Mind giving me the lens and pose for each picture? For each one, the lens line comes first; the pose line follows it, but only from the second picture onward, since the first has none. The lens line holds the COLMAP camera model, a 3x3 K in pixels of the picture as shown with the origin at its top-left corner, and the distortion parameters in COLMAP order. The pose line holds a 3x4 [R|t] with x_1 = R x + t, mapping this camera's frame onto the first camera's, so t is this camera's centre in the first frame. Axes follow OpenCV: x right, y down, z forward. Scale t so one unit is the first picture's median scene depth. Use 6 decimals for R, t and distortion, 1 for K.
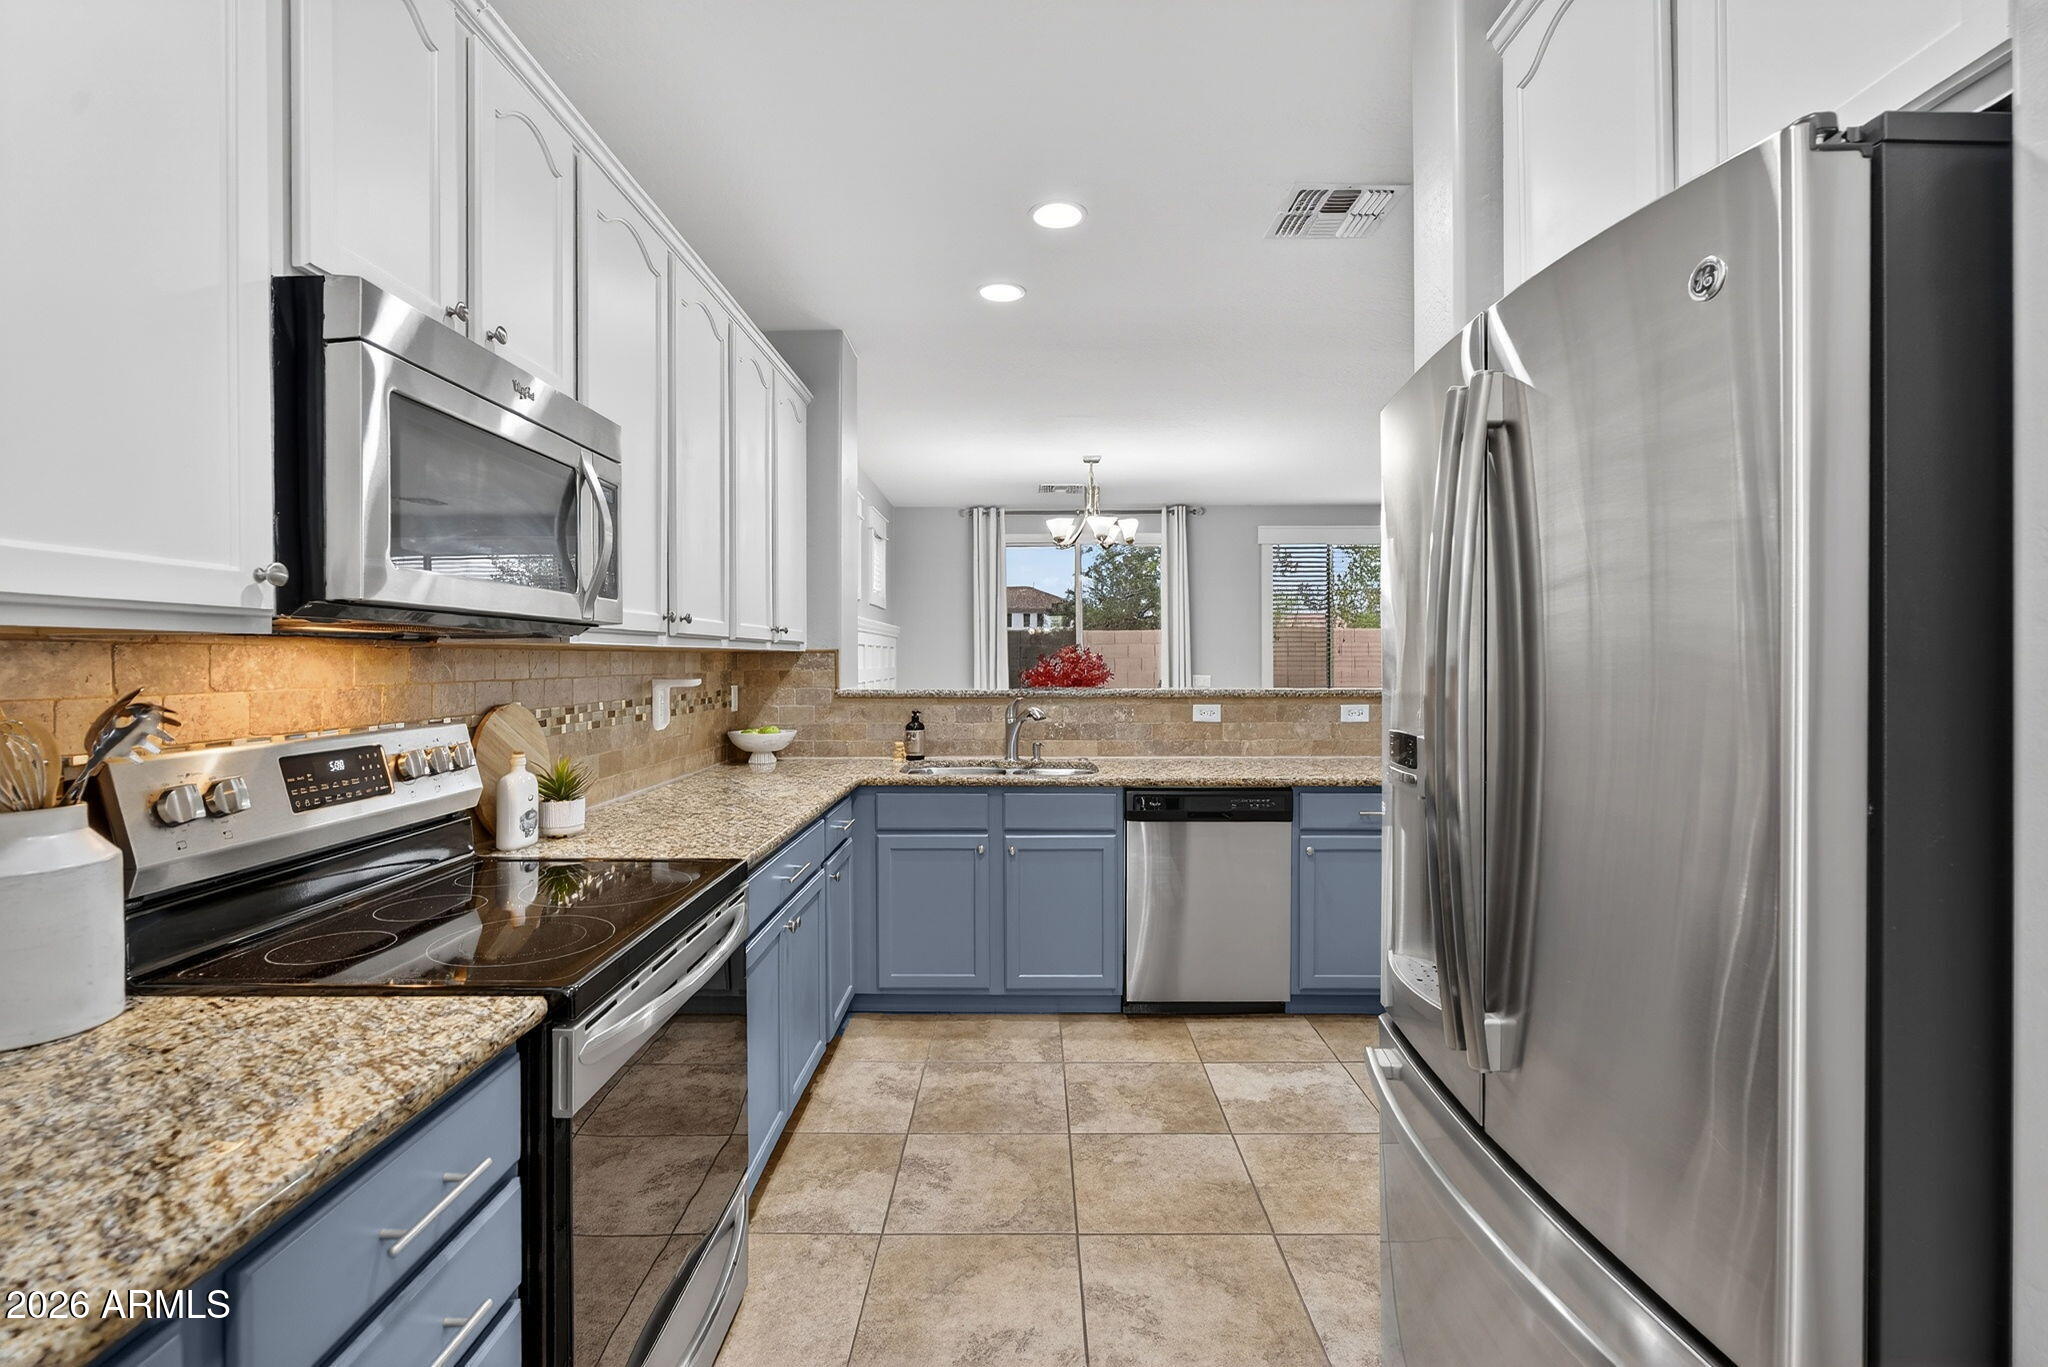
lens RADIAL K [[933.3, 0, 1019.5], [0, 933.3, 672.6], [0, 0, 1]] dist [-0.007324, 0.003141]
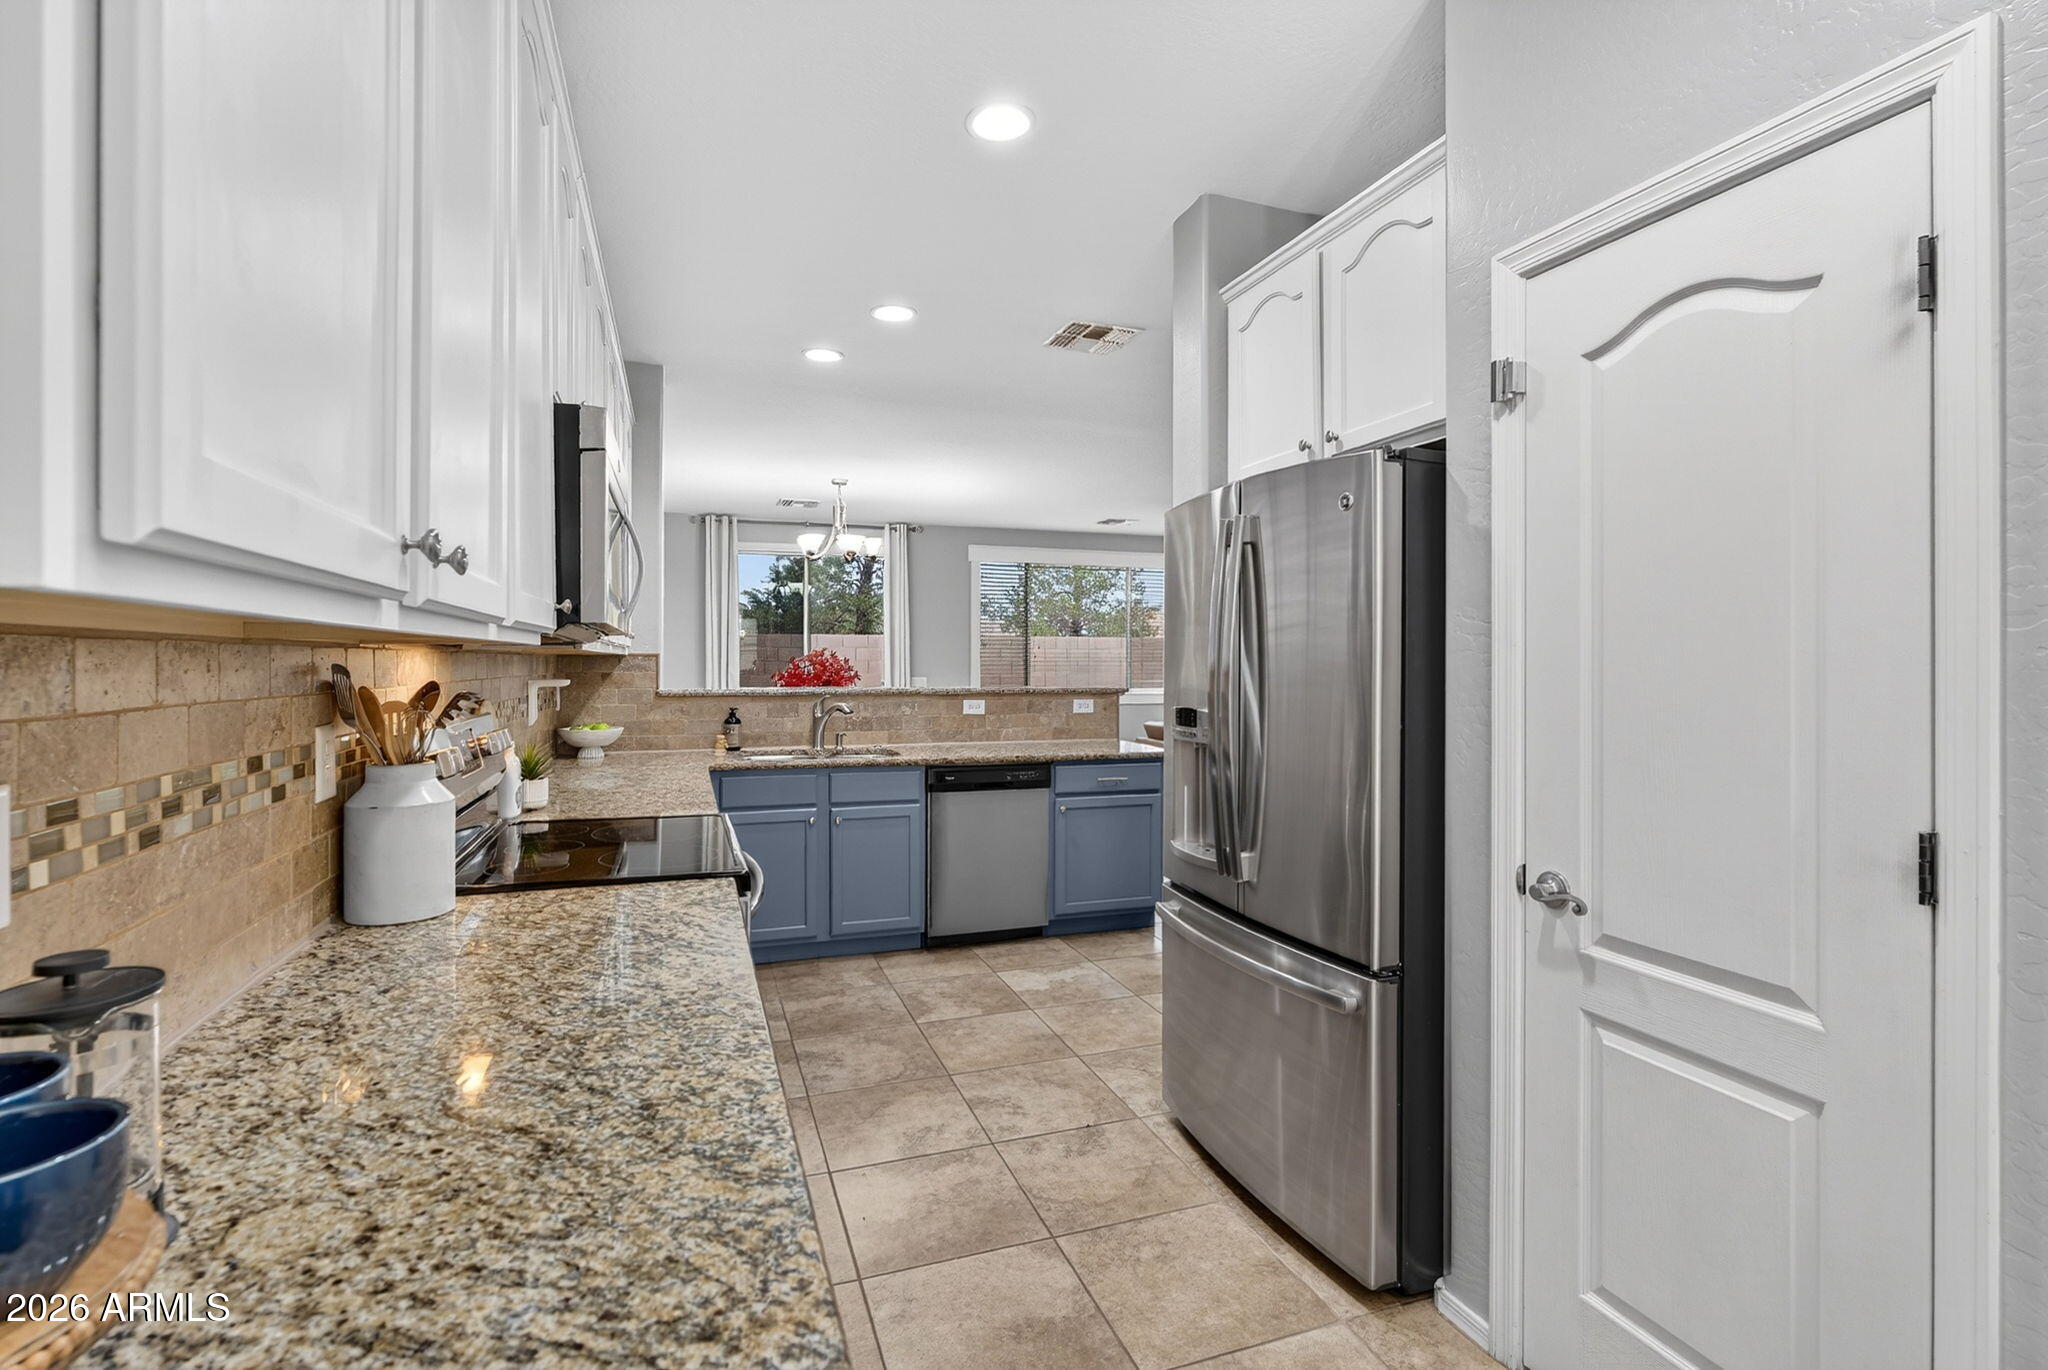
lens RADIAL K [[933.3, 0, 1025.3], [0, 933.3, 681.5], [0, 0, 1]] dist [-0.007324, 0.003141]
pose [[0.937371, -0.002348, 0.348326, -0.199668], [0.000094, 0.999979, 0.006487, 0.001834], [-0.348333, -0.006048, 0.937351, -0.219359]]
